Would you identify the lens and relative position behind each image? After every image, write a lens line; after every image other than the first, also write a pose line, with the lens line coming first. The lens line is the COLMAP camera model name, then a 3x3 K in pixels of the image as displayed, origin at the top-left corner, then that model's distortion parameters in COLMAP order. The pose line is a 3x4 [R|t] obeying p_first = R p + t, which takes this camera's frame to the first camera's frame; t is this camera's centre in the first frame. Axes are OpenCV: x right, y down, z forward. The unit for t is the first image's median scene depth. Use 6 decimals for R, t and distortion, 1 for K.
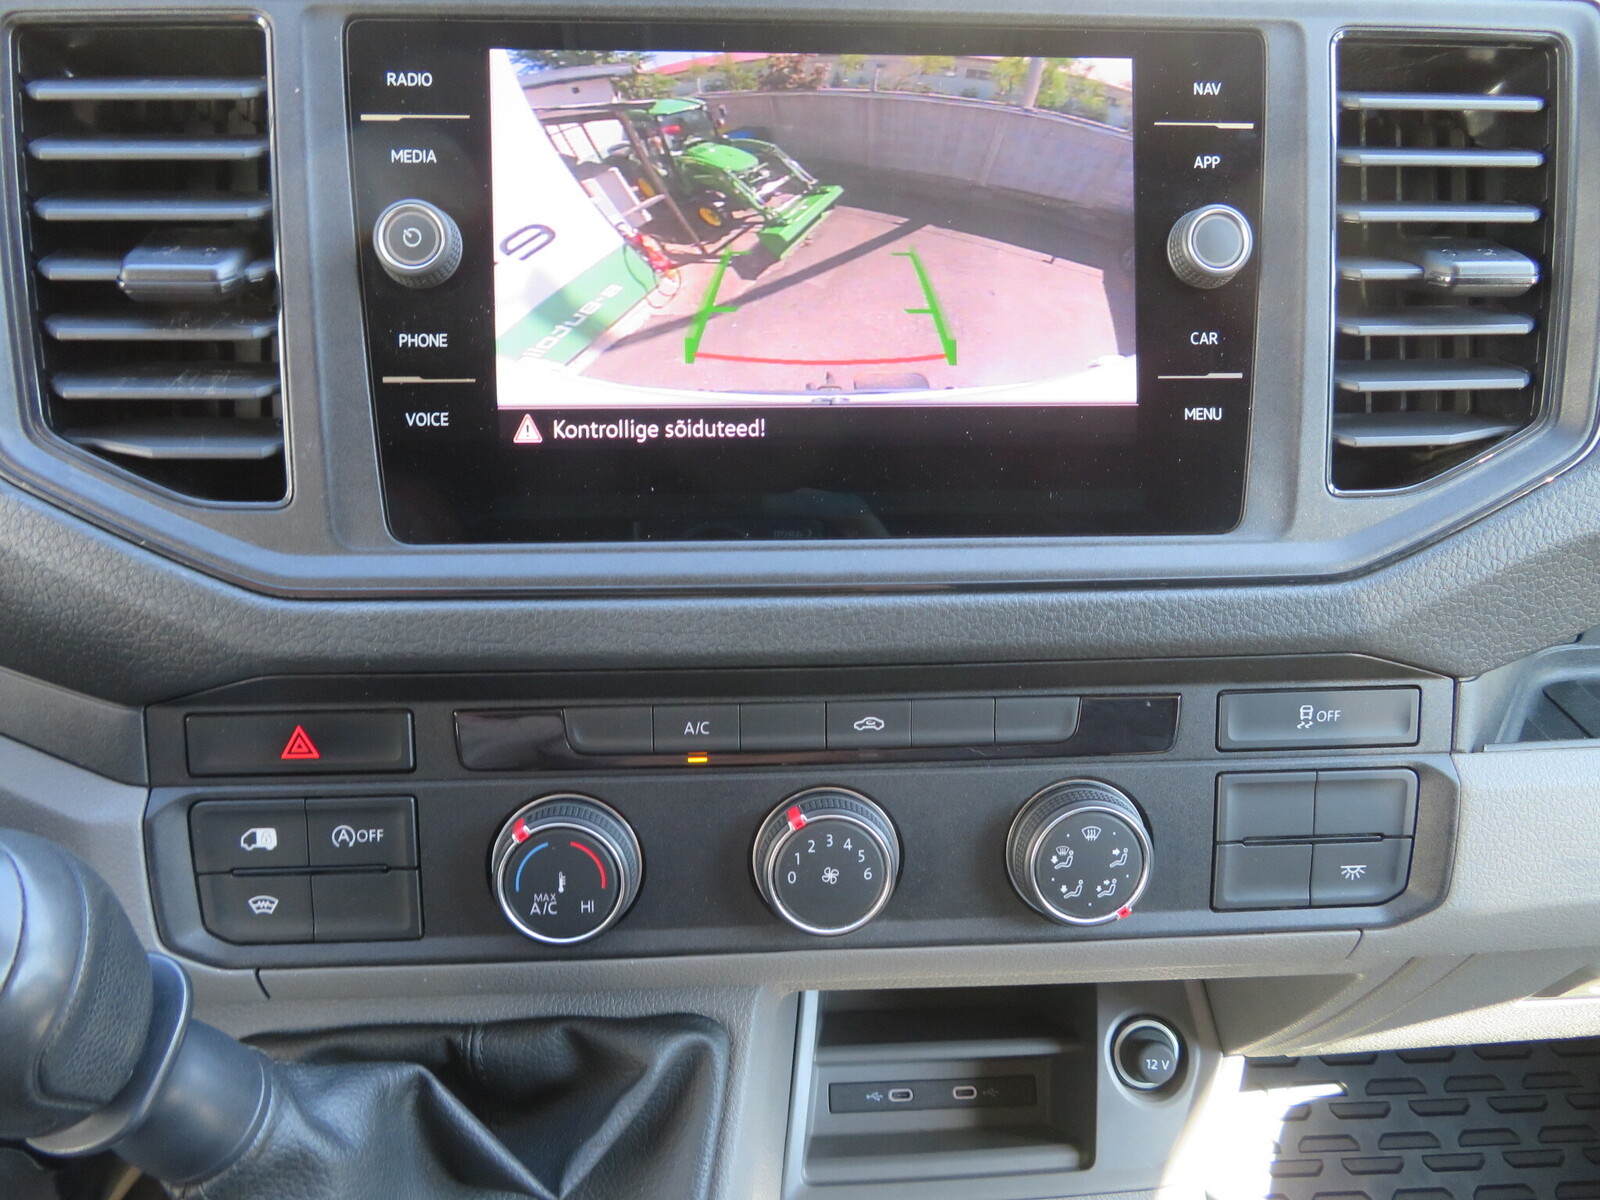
lens RADIAL K [[1154.5, 0, 799.8], [0, 1154.5, 595.1], [0, 0, 1]] dist [-0.001258, -0.001343]
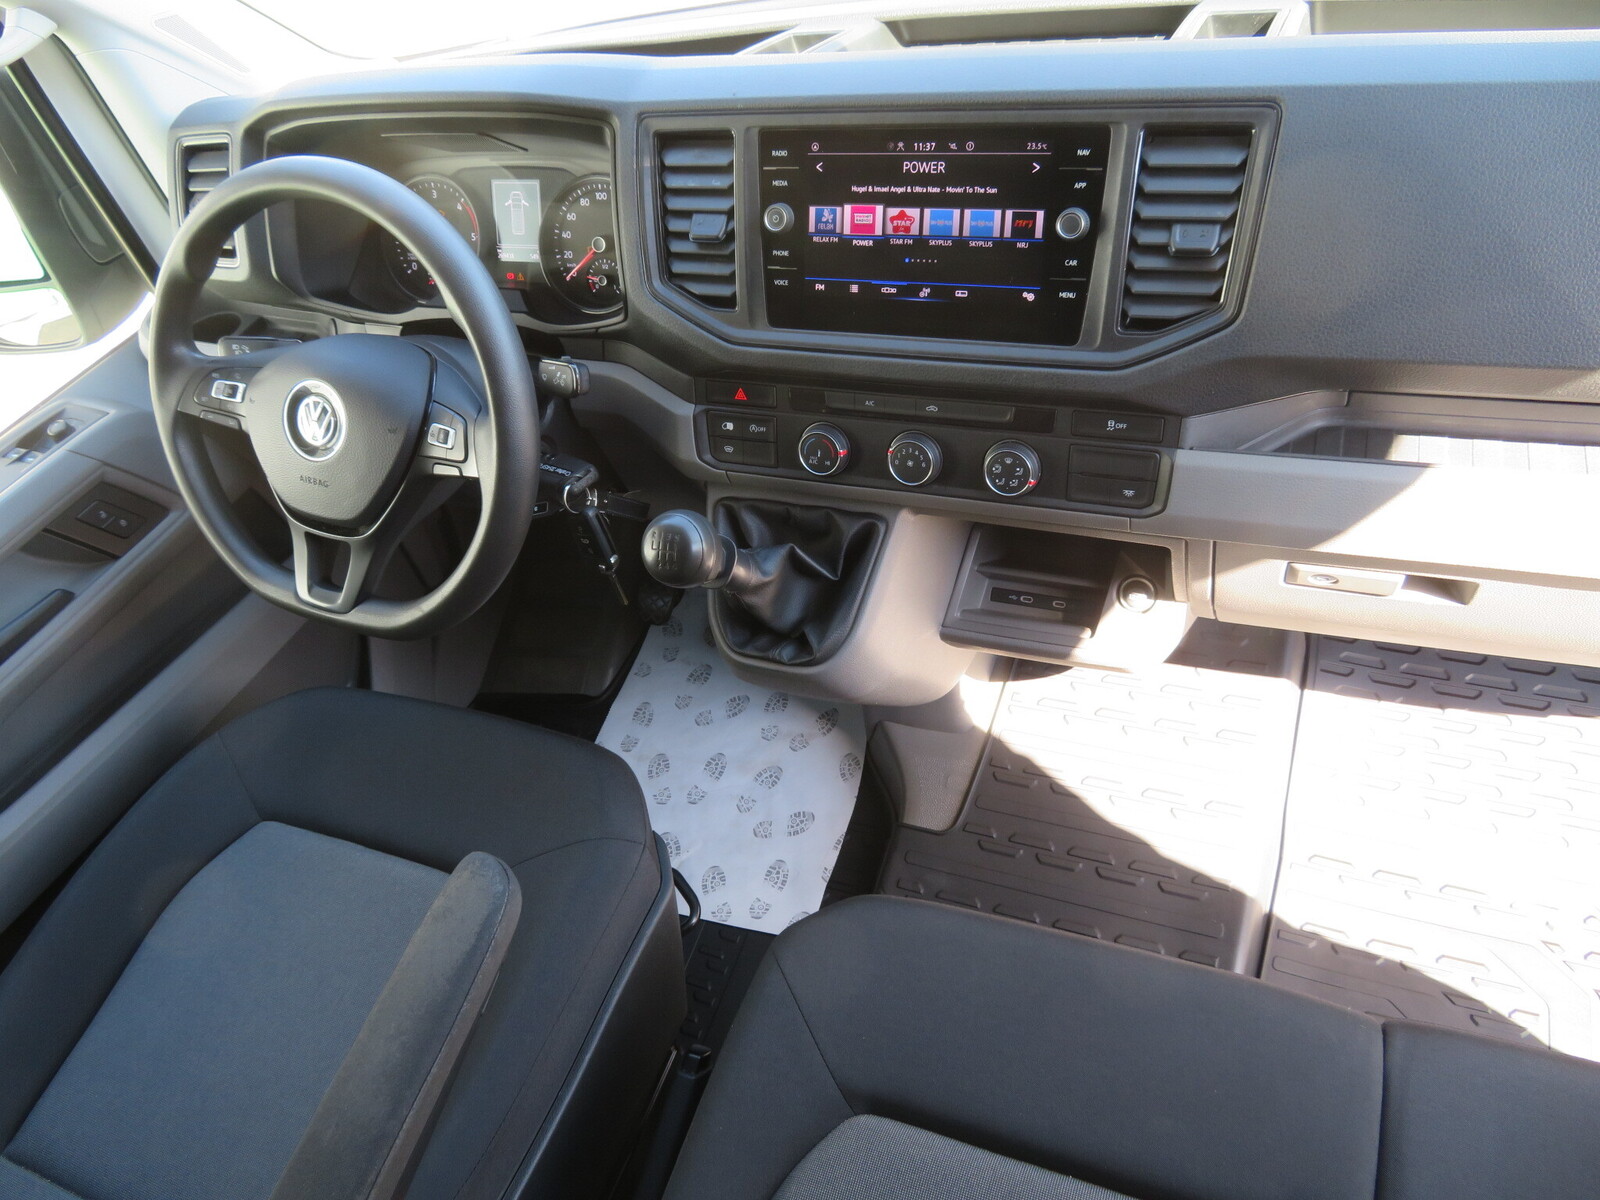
lens RADIAL K [[1154.5, 0, 800.8], [0, 1154.5, 600.9], [0, 0, 1]] dist [-0.001258, -0.001343]
pose [[0.888994, 0.176495, -0.422538, 0.990730], [-0.043918, 0.951346, 0.304980, -0.260906], [0.455808, -0.252568, 0.853492, -1.489086]]
